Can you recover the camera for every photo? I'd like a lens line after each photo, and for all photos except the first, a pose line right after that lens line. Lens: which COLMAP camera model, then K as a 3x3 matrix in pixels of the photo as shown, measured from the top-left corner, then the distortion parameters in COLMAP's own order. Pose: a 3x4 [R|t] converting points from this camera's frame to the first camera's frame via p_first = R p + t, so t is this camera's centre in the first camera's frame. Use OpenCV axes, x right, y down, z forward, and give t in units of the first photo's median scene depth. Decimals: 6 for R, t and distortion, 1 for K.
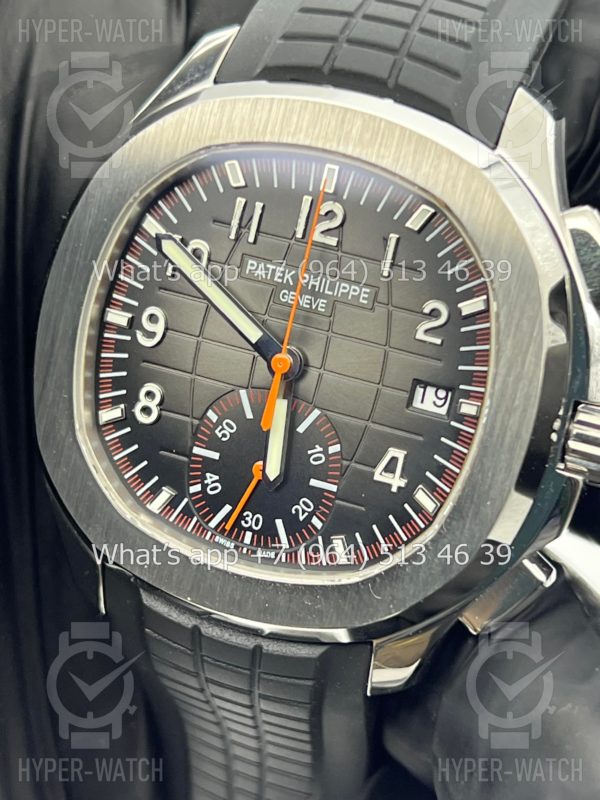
lens RADIAL K [[1990.8, 0, 299.4], [0, 1990.8, 396.0], [0, 0, 1]] dist [0.236644, 0.000000]
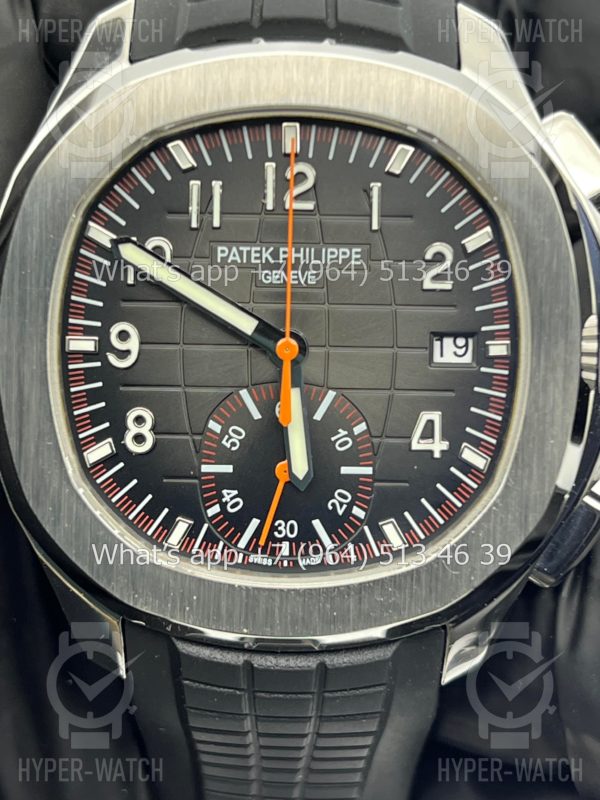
lens RADIAL K [[1990.8, 0, 298.0], [0, 1990.8, 403.0], [0, 0, 1]] dist [0.236644, 0.000000]
pose [[0.940934, -0.227822, 0.250480, -0.233142], [0.233549, 0.972320, 0.007030, 0.002191], [-0.245148, 0.051885, 0.968096, 0.125763]]
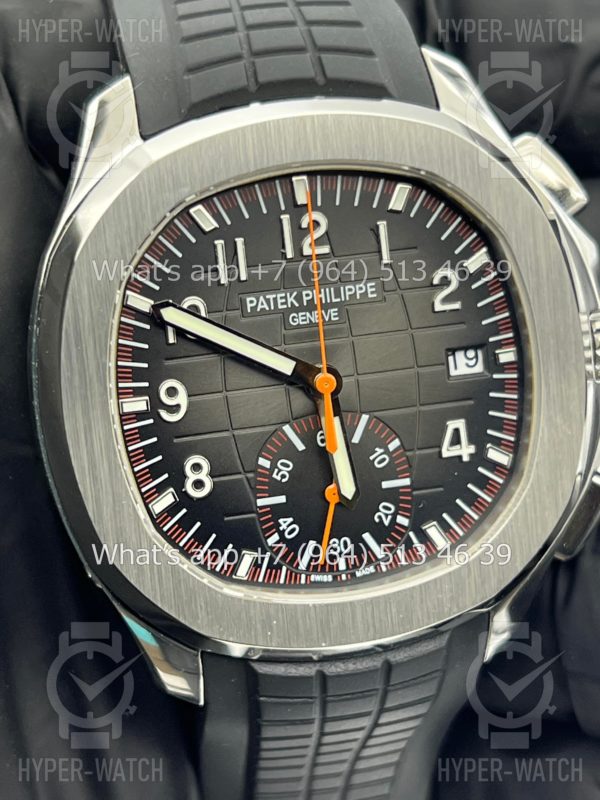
lens RADIAL K [[1990.8, 0, 304.8], [0, 1990.8, 399.8], [0, 0, 1]] dist [0.236644, 0.000000]
pose [[0.835499, -0.362560, 0.412906, -0.421050], [0.358181, 0.929194, 0.091133, -0.100783], [-0.416711, 0.071753, 0.906203, 0.114125]]
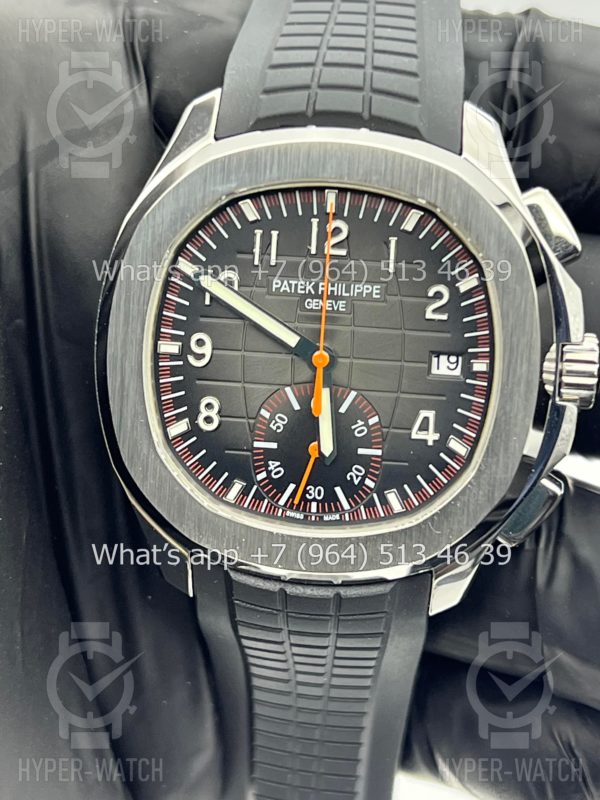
lens RADIAL K [[1990.8, 0, 296.5], [0, 1990.8, 397.3], [0, 0, 1]] dist [0.236644, 0.000000]
pose [[0.964673, -0.189948, 0.182554, -0.245120], [0.188000, 0.981767, 0.028083, -0.029987], [-0.184560, 0.007230, 0.982795, -0.181228]]
